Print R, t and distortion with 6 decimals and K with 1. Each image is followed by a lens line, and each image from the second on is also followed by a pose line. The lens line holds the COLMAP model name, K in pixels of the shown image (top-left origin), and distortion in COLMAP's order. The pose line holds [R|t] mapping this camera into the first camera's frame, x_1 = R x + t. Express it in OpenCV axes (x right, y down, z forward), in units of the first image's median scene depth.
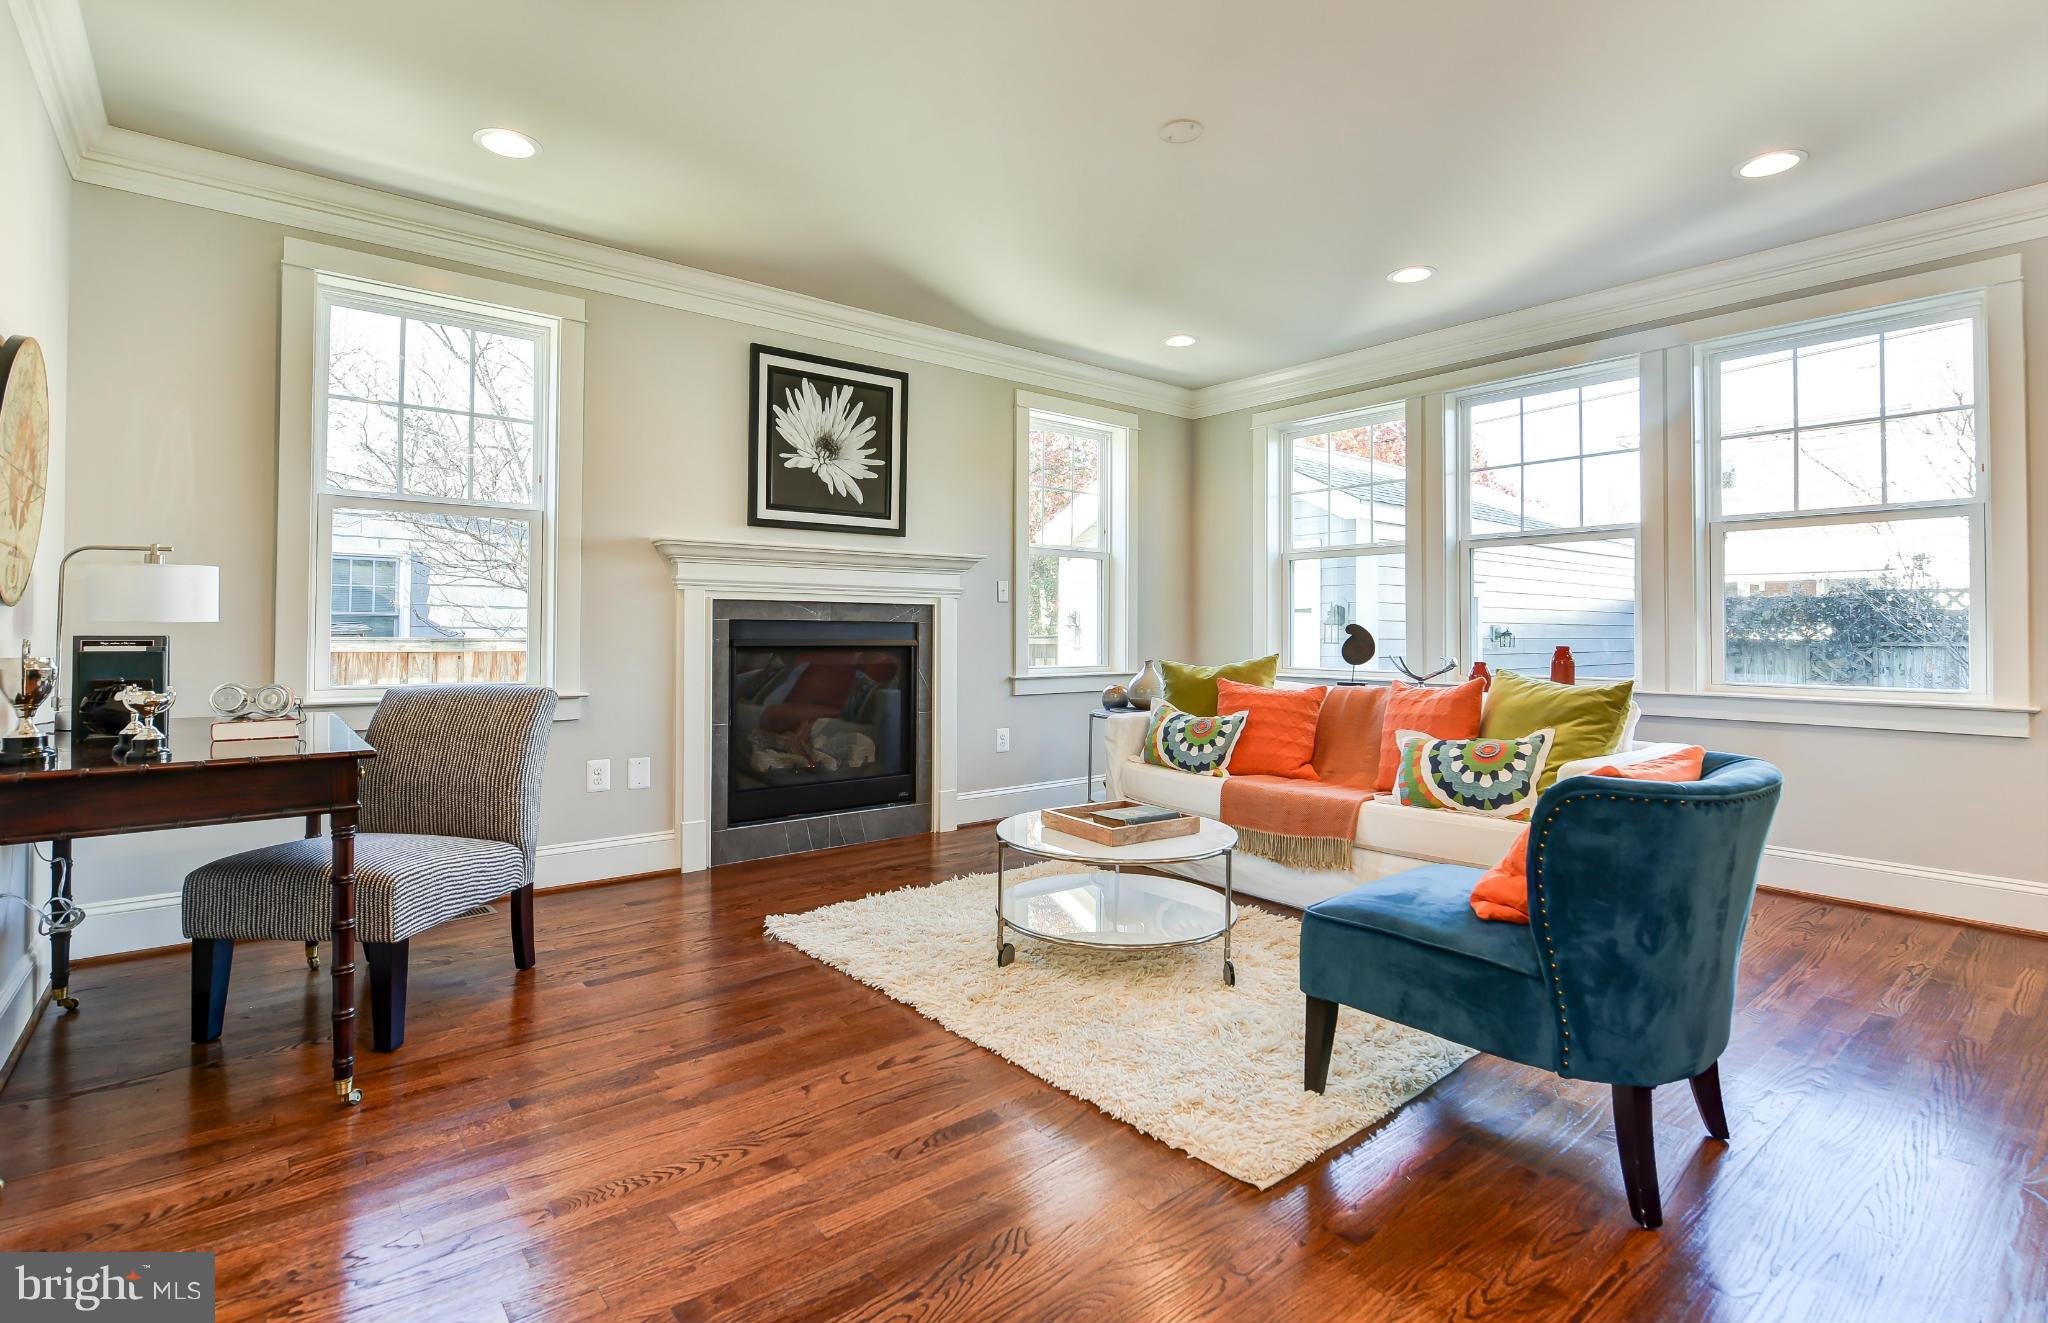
lens RADIAL K [[951.5, 0, 1013.7], [0, 951.5, 617.7], [0, 0, 1]] dist [0.002060, 0.000085]
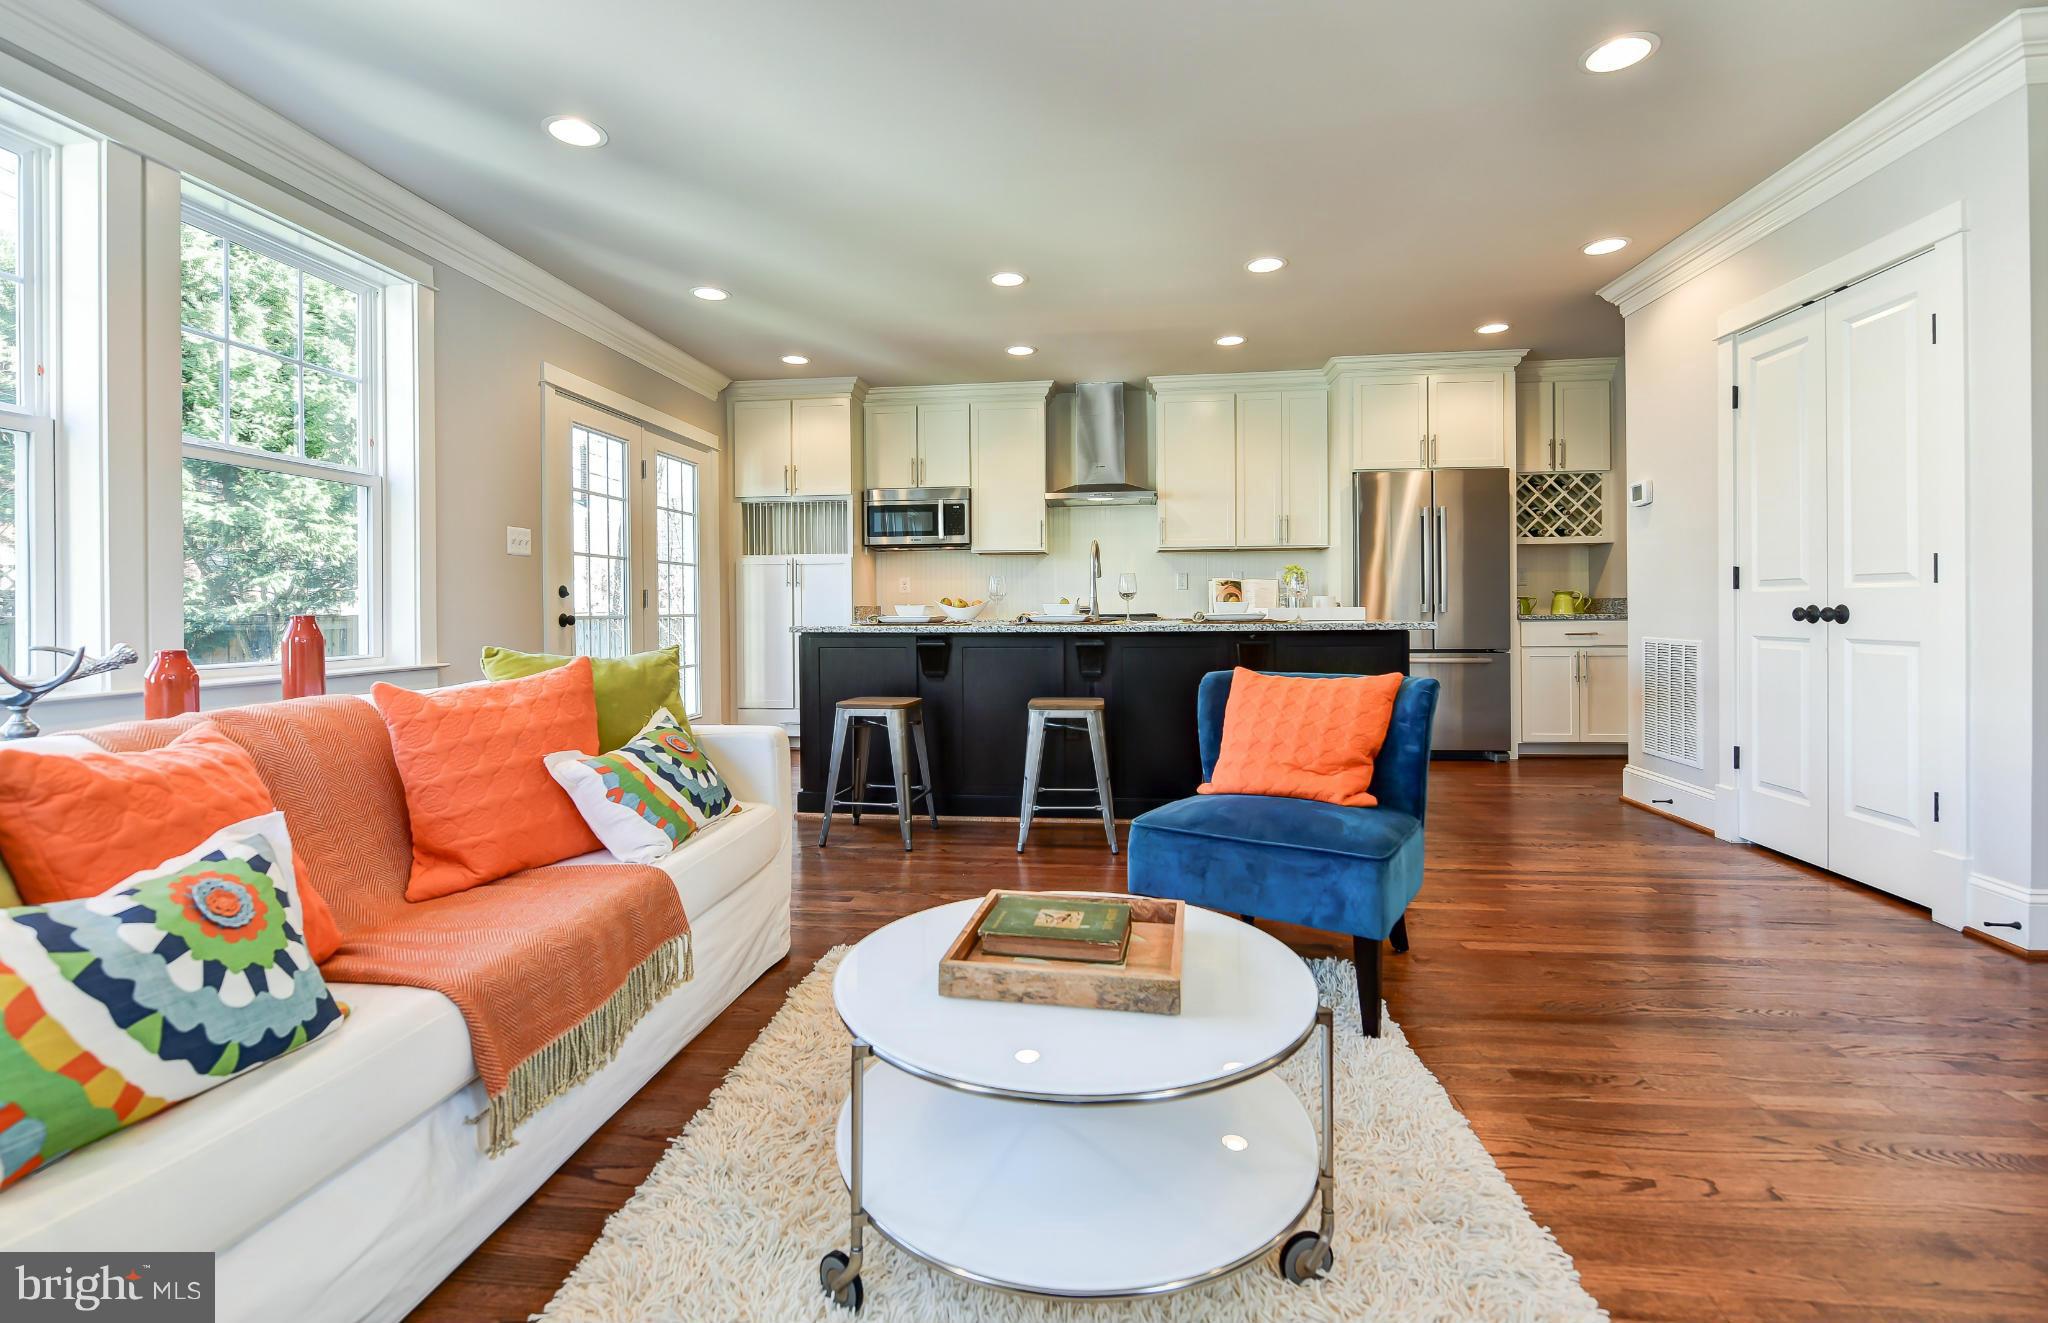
lens RADIAL K [[898.2, 0, 1011.1], [0, 898.2, 614.5], [0, 0, 1]] dist [-0.001529, -0.000164]
pose [[-0.691035, -0.002938, 0.722815, -0.149902], [-0.004453, 0.999990, -0.000193, 0.022896], [-0.722808, -0.003352, -0.691041, 0.923342]]
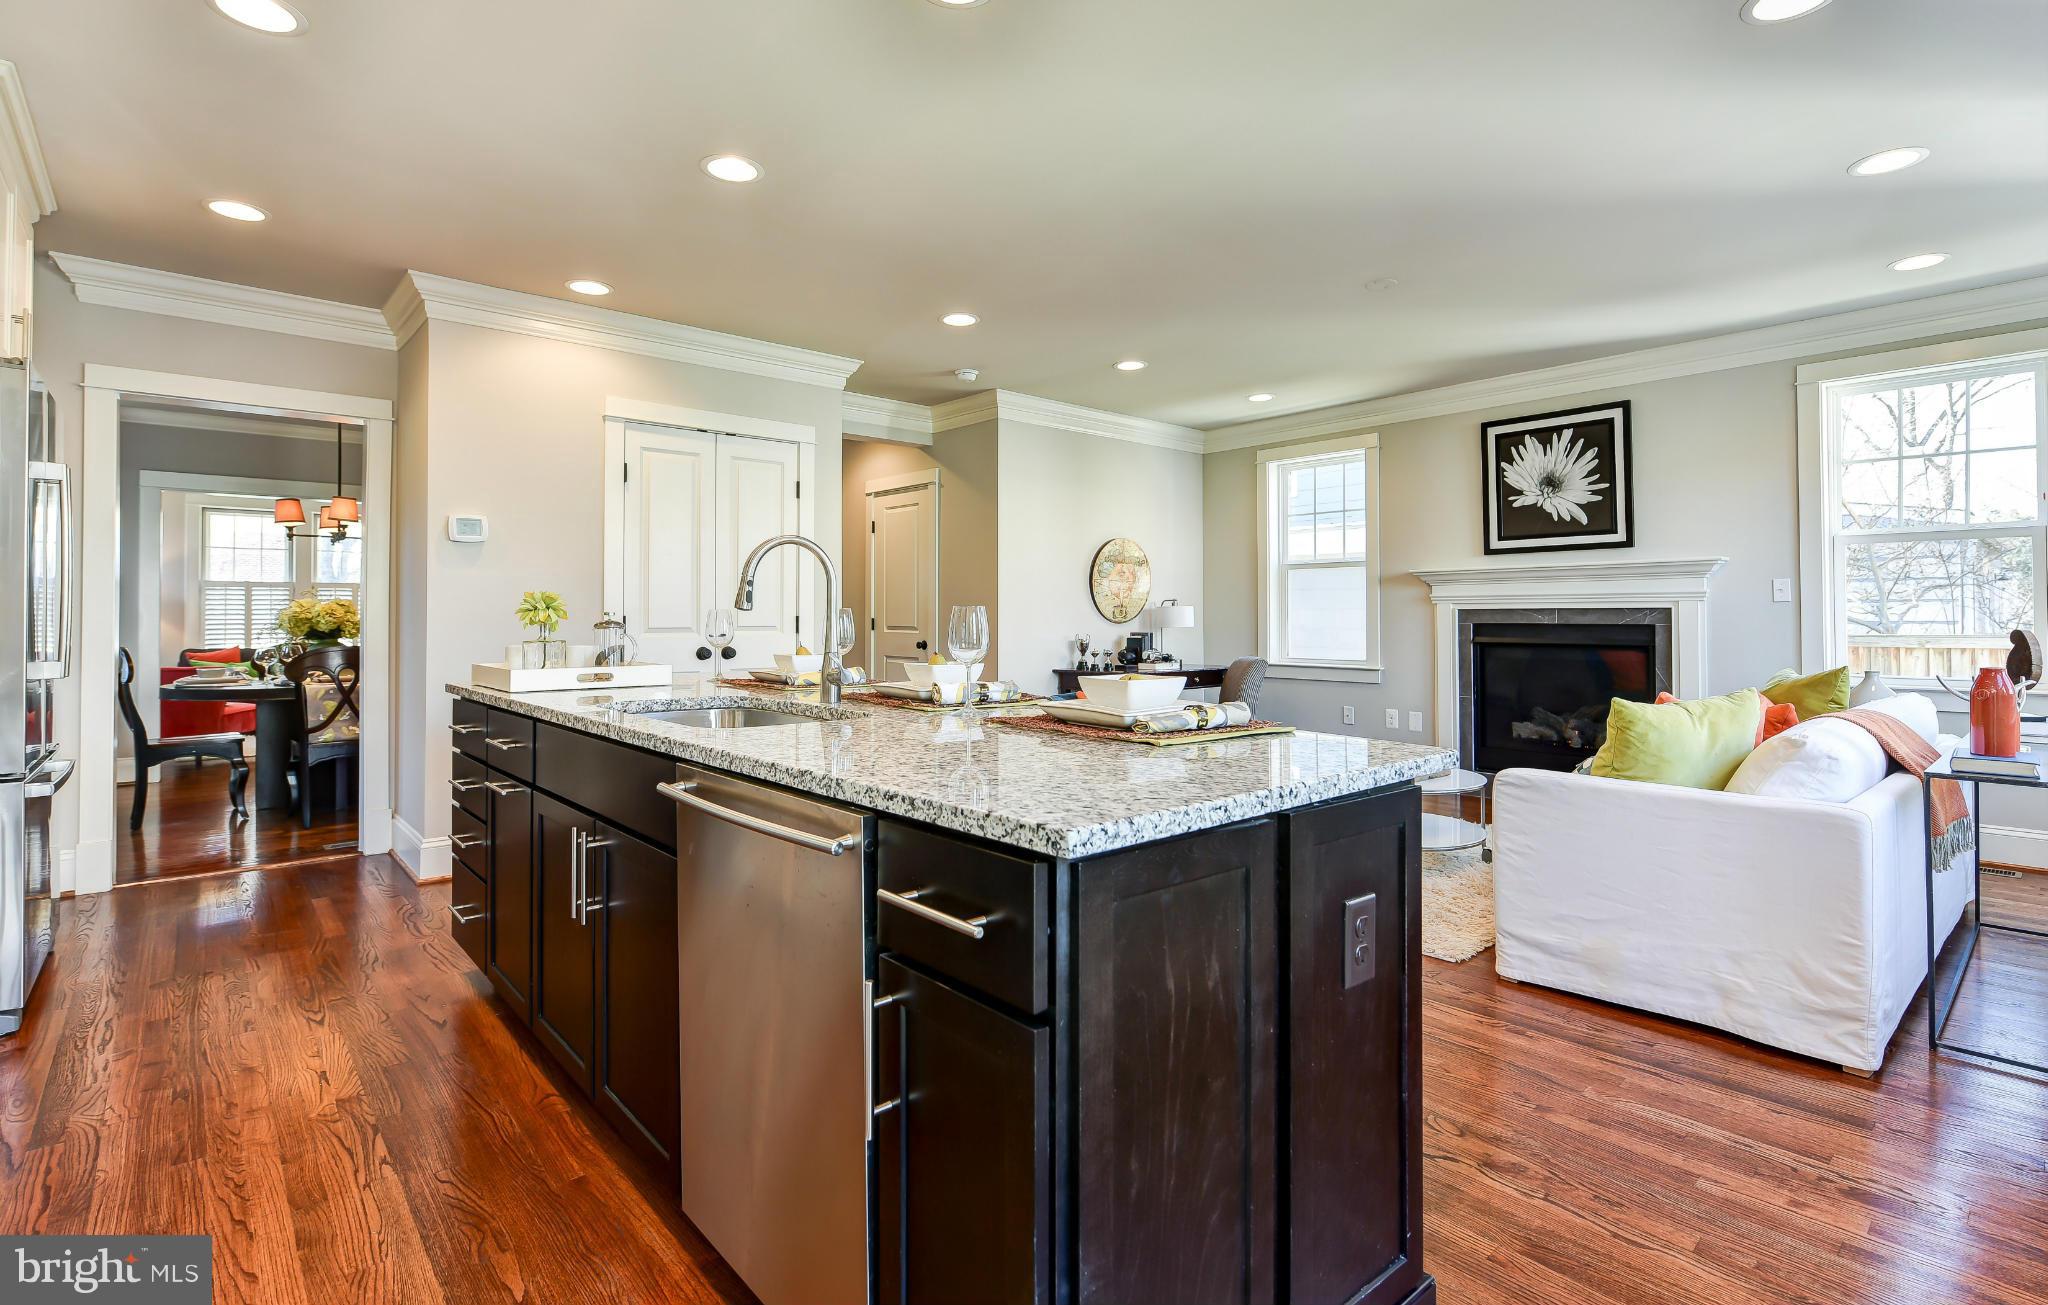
lens RADIAL K [[953.4, 0, 1020.2], [0, 953.4, 605.6], [0, 0, 1]] dist [-0.021358, 0.000101]
pose [[0.036029, -0.015512, -0.999230, 1.027183], [0.016161, 0.999758, -0.014938, -0.013270], [0.999220, -0.015610, 0.036271, 0.265976]]
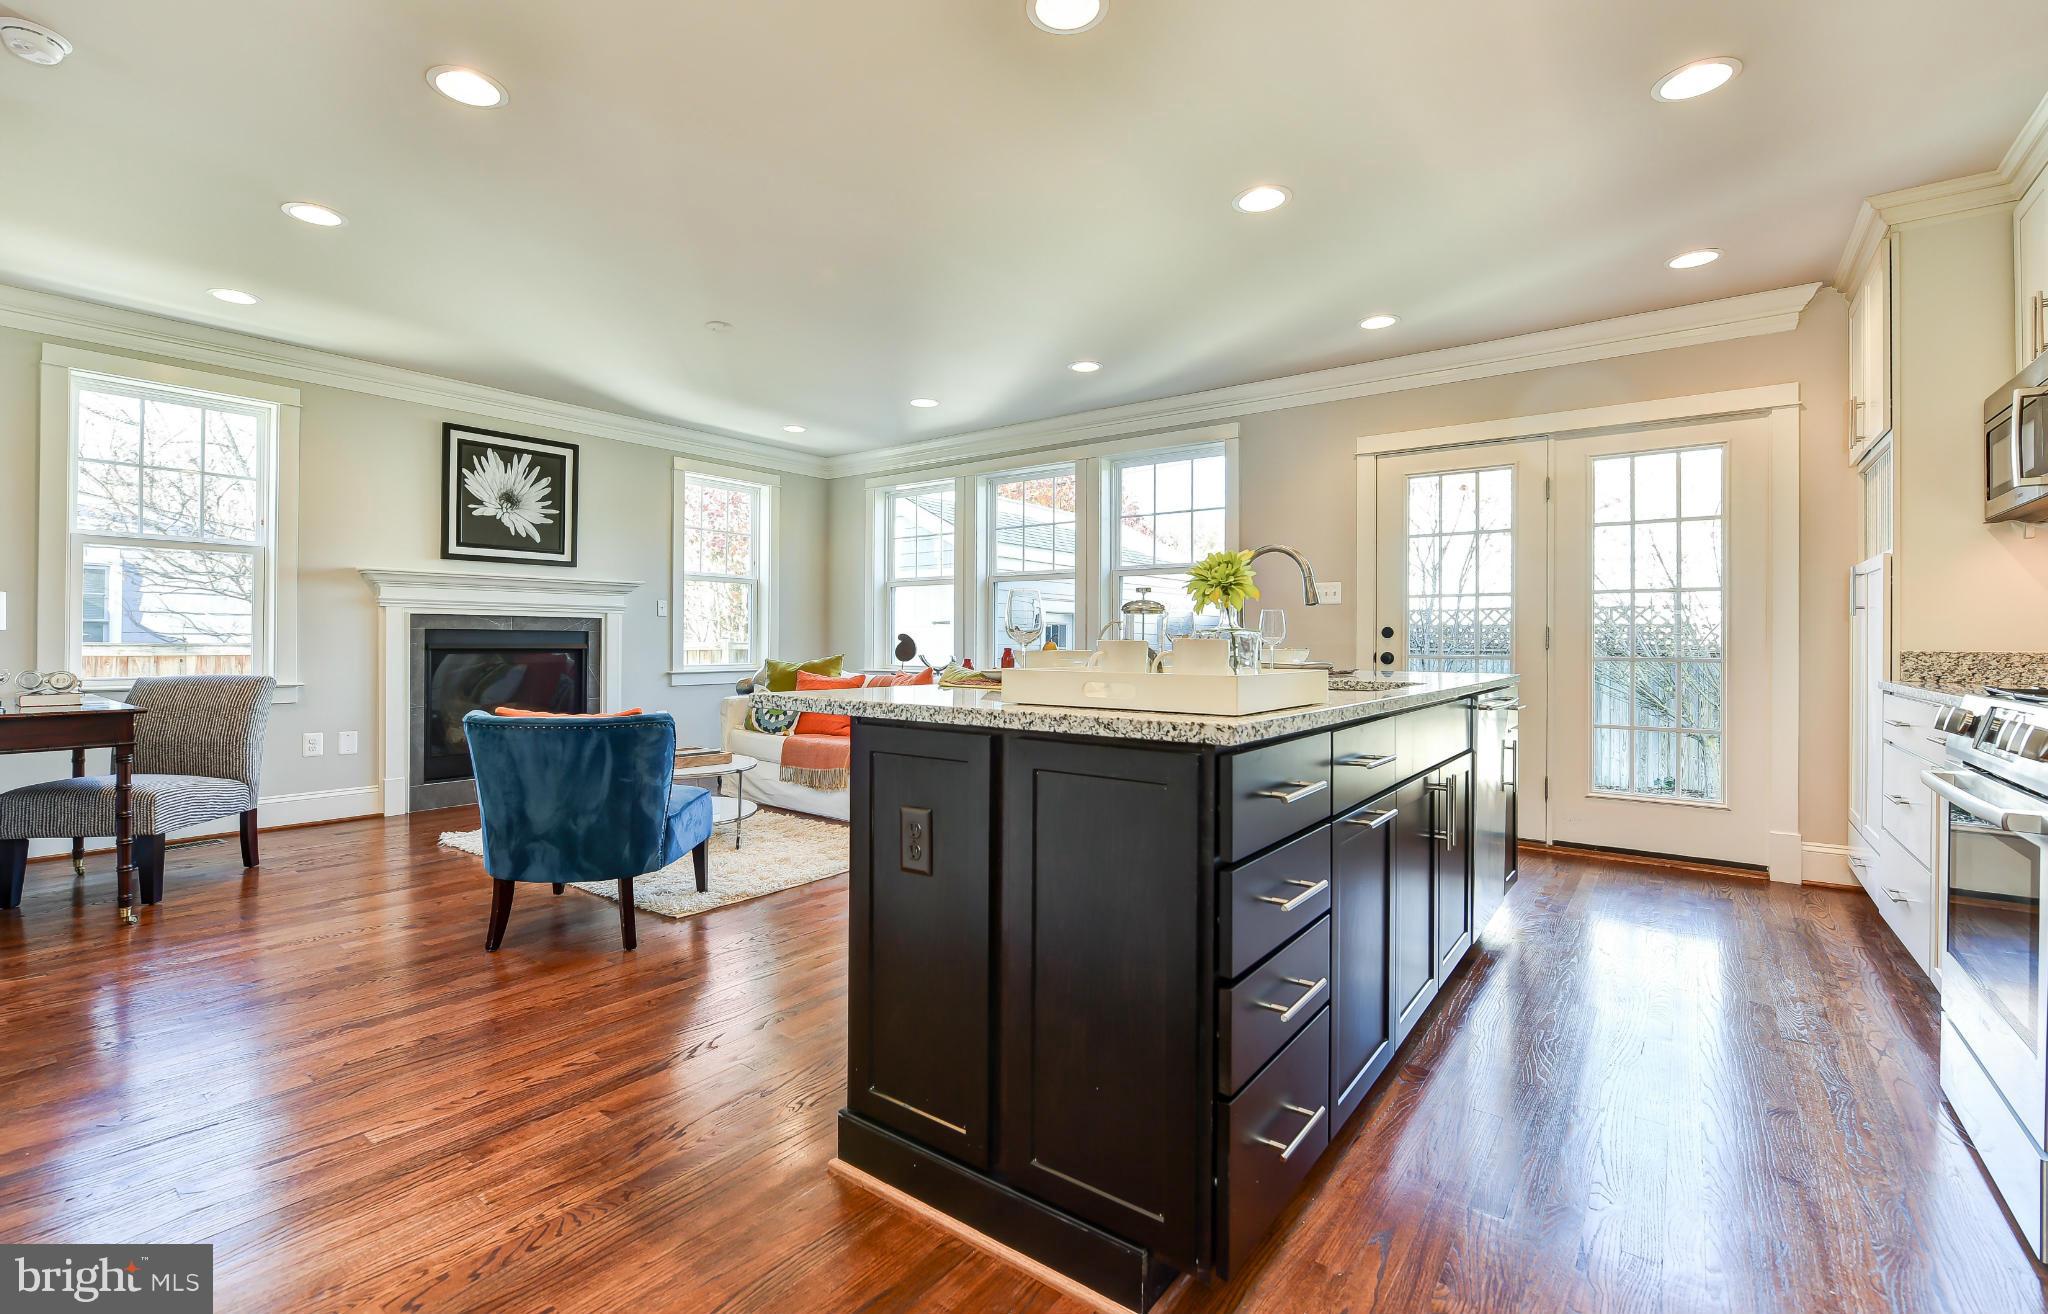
lens RADIAL K [[897.0, 0, 990.4], [0, 897.0, 638.1], [0, 0, 1]] dist [-0.000668, -0.000370]
pose [[0.976516, 0.002478, 0.215432, 0.196622], [-0.005301, 0.999907, 0.012529, -0.004702], [-0.215381, -0.013377, 0.976439, -0.385266]]
